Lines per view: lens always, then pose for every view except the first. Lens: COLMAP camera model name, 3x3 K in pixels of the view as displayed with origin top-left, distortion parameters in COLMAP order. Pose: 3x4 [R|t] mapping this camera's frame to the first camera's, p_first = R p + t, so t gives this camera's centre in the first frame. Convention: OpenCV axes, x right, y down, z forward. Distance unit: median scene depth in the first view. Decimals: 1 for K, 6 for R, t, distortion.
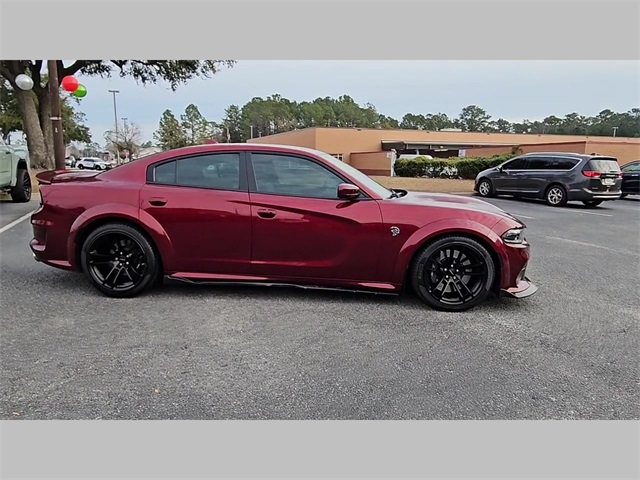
lens RADIAL K [[437.8, 0, 310.3], [0, 437.8, 240.3], [0, 0, 1]] dist [0.008145, -0.005061]
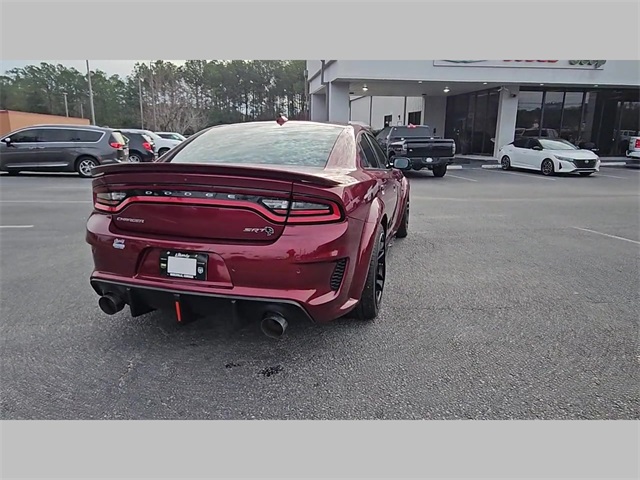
lens RADIAL K [[437.8, 0, 310.3], [0, 437.8, 240.3], [0, 0, 1]] dist [0.008145, -0.005061]
pose [[0.221994, -0.230240, 0.947475, -0.150162], [0.166112, 0.966446, 0.195930, -0.022566], [-0.960794, 0.113891, 0.252791, 0.112417]]
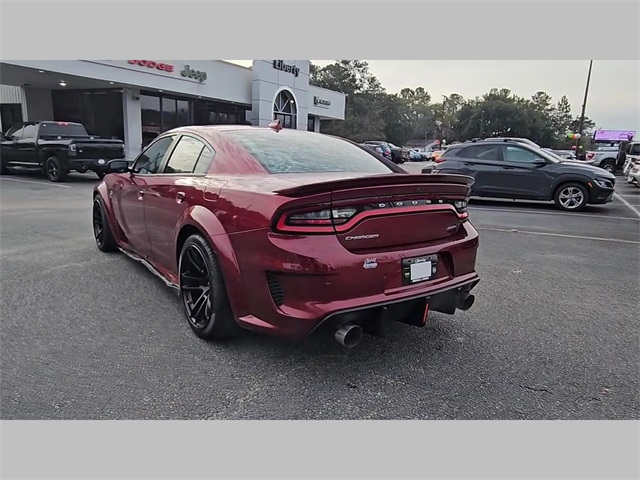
lens RADIAL K [[437.8, 0, 310.3], [0, 437.8, 240.3], [0, 0, 1]] dist [0.008145, -0.005061]
pose [[-0.633576, -0.194105, 0.748936, -0.130903], [0.091867, 0.942294, 0.321935, -0.040121], [-0.768207, 0.272772, -0.579183, 0.213811]]
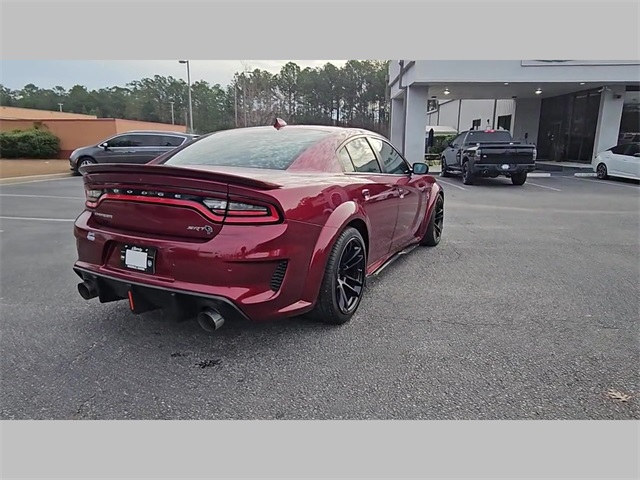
lens RADIAL K [[437.8, 0, 310.3], [0, 437.8, 240.3], [0, 0, 1]] dist [0.008145, -0.005061]
pose [[0.414426, -0.204701, 0.886763, -0.143191], [0.155253, 0.975995, 0.152742, -0.018037], [-0.896743, 0.074373, 0.436258, 0.087911]]
